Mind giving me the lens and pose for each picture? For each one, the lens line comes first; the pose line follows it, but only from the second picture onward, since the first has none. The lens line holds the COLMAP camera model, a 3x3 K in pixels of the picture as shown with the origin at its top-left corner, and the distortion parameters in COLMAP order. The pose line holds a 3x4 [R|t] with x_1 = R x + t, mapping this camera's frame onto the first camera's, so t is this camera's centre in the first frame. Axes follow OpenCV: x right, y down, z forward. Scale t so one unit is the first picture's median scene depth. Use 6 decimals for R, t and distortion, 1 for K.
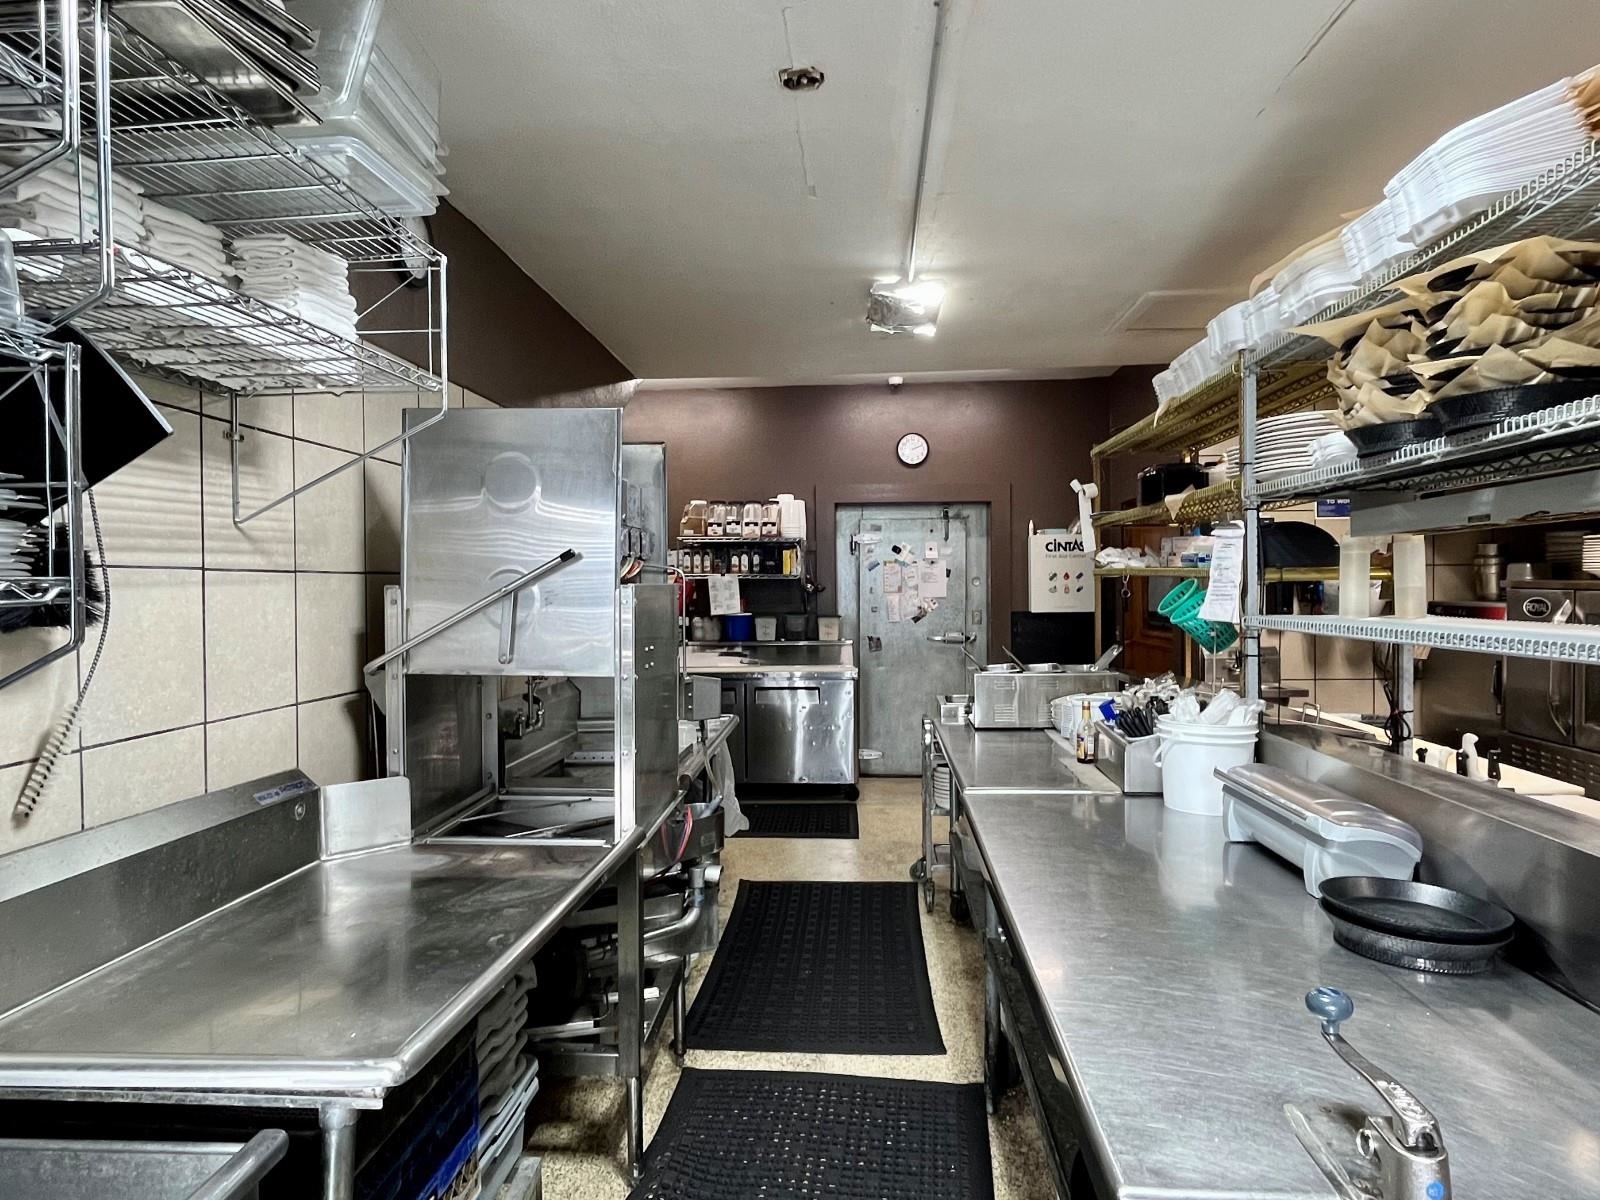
lens RADIAL K [[963.0, 0, 800.0], [0, 963.0, 598.3], [0, 0, 1]] dist [-0.001537, -0.000392]
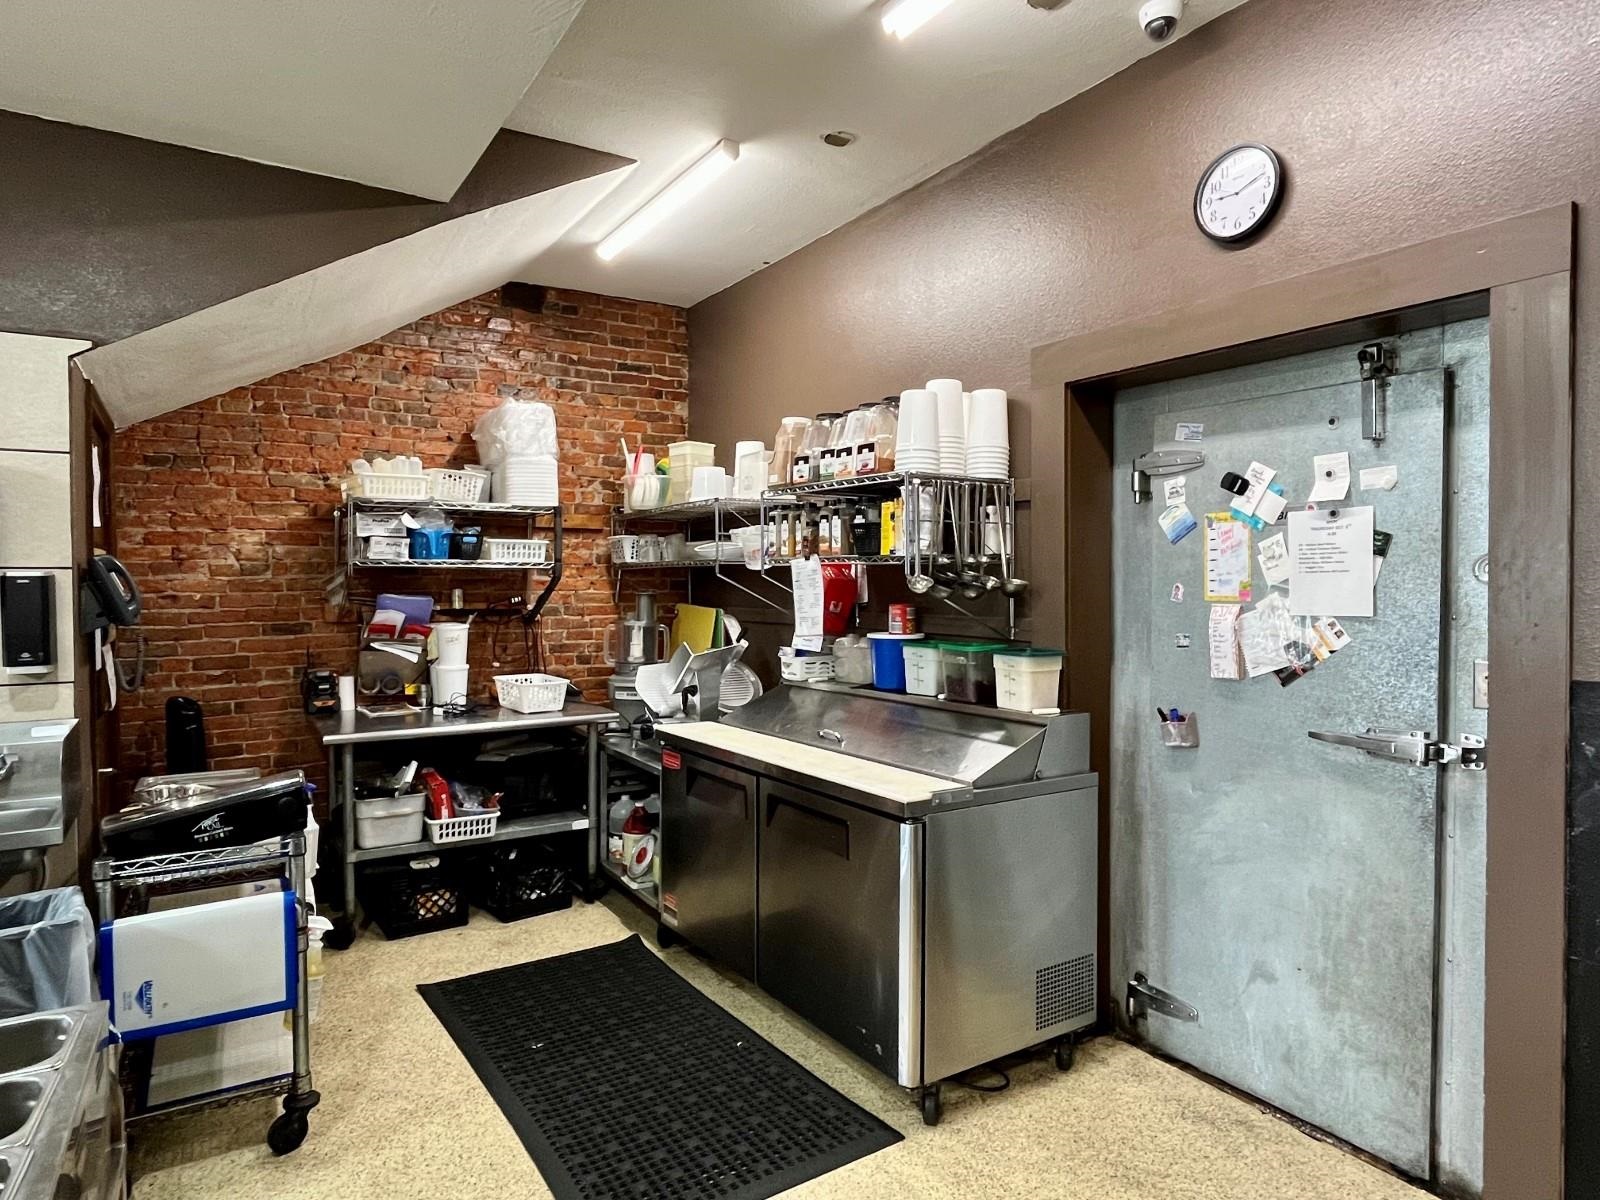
lens RADIAL K [[963.0, 0, 800.3], [0, 963.0, 597.2], [0, 0, 1]] dist [-0.001537, -0.000392]
pose [[0.600134, 0.017220, -0.799714, 0.298851], [-0.011772, 0.999850, 0.012695, -0.009985], [0.799813, 0.001796, 0.600247, 0.649474]]
